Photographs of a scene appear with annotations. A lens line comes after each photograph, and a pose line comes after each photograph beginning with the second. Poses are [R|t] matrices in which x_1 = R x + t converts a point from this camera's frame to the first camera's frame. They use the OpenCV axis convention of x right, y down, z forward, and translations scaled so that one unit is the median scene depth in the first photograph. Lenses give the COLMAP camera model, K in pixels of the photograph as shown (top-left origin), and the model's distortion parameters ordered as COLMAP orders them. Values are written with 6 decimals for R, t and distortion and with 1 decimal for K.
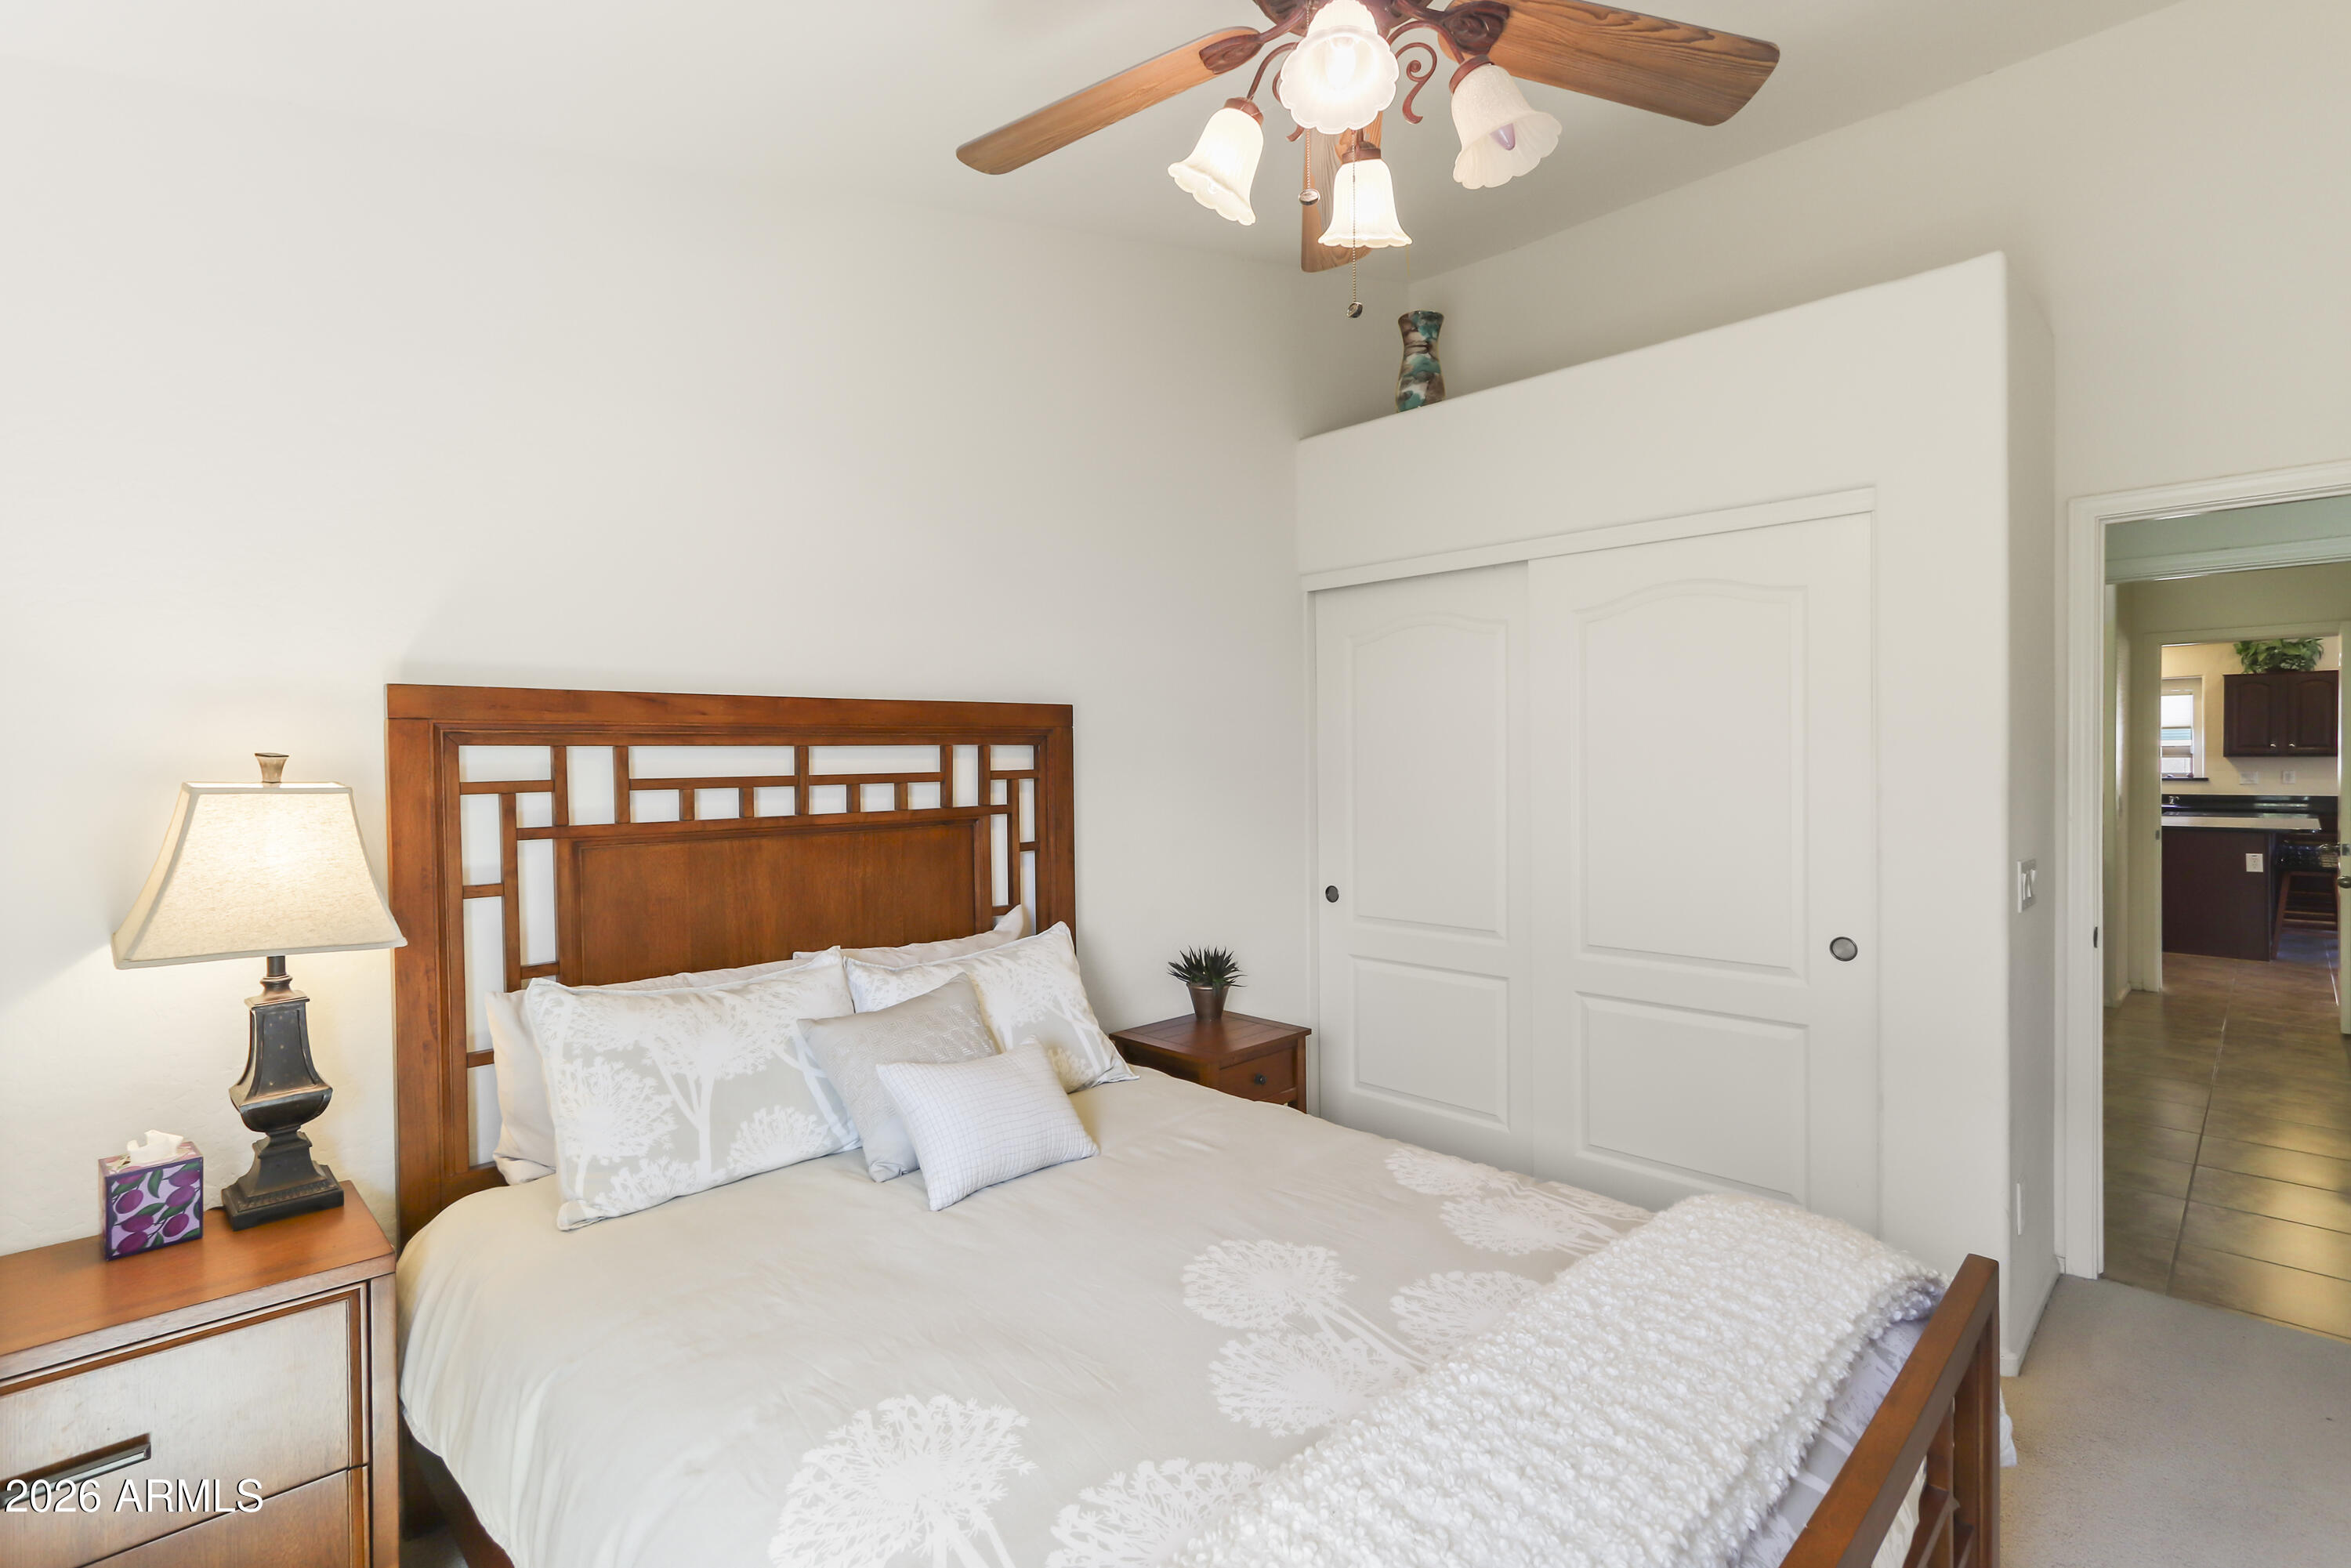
lens RADIAL K [[1104.4, 0, 1192.3], [0, 1104.4, 800.5], [0, 0, 1]] dist [-0.000125, 0.004346]
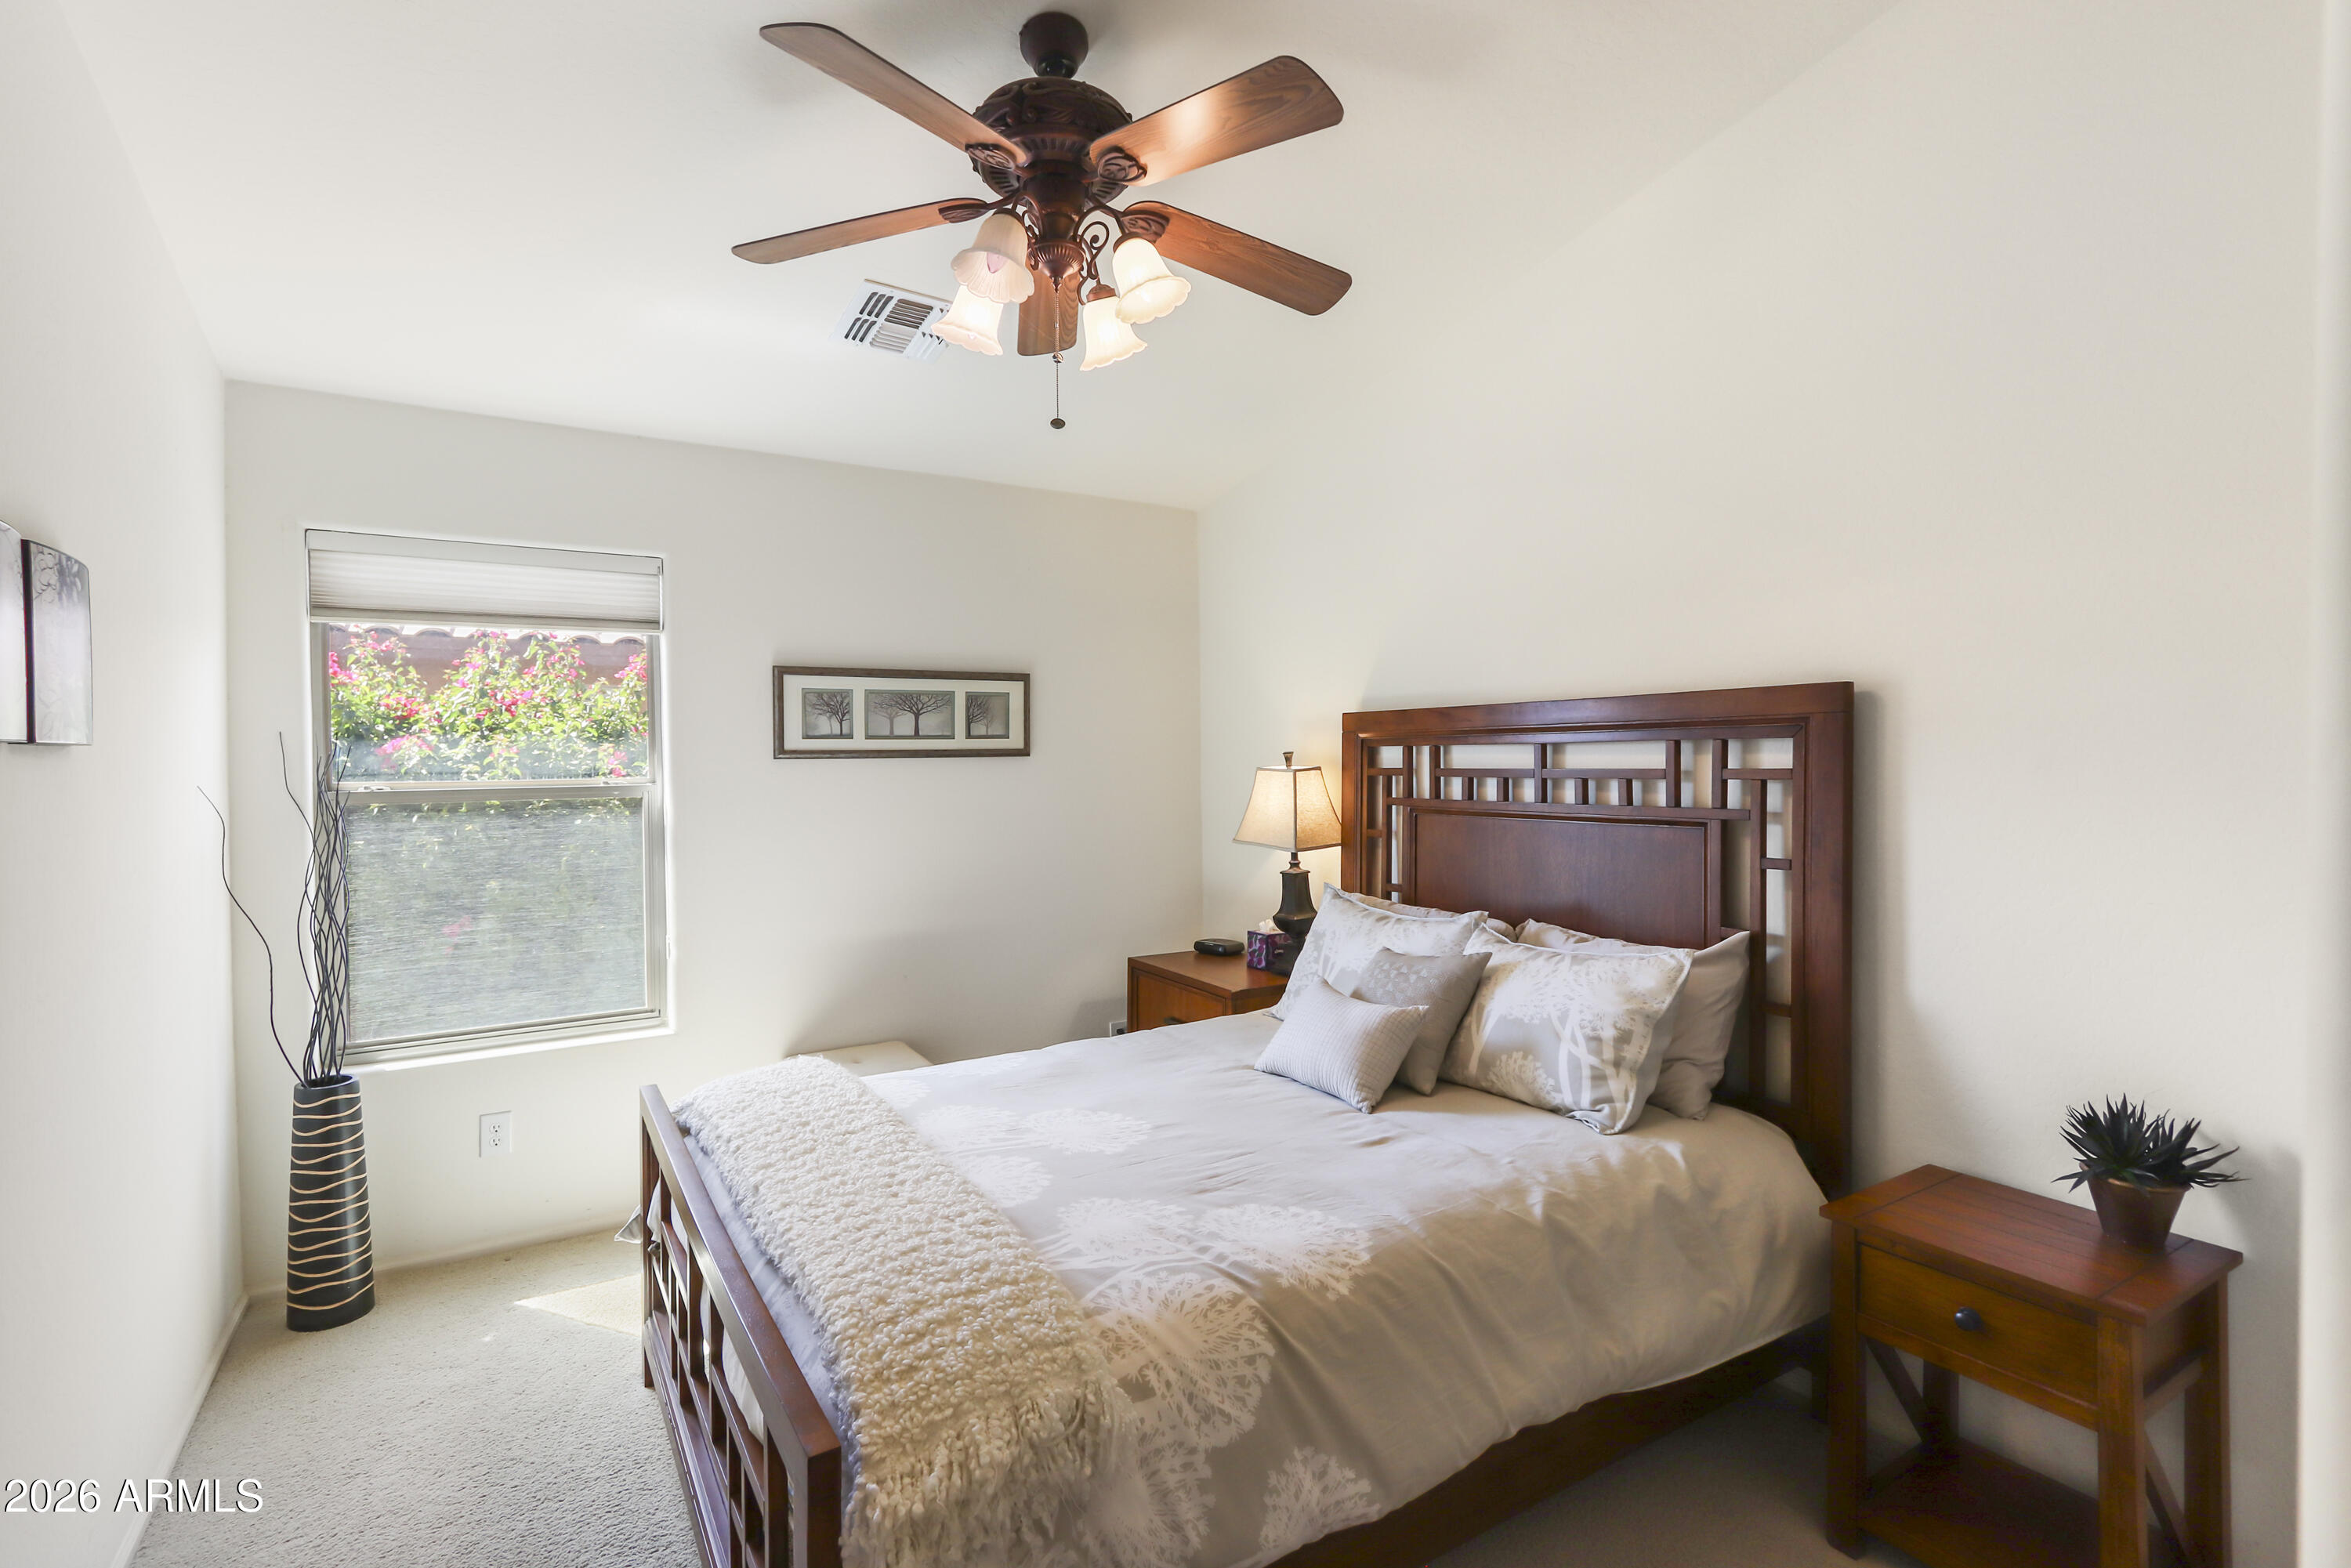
lens RADIAL K [[1104.4, 0, 1158.3], [0, 1104.4, 794.6], [0, 0, 1]] dist [-0.000125, 0.004346]
pose [[-0.242215, 0.043298, -0.969256, 0.980104], [-0.027479, 0.998297, 0.051463, -0.050193], [0.969833, 0.039099, -0.240612, 0.993178]]
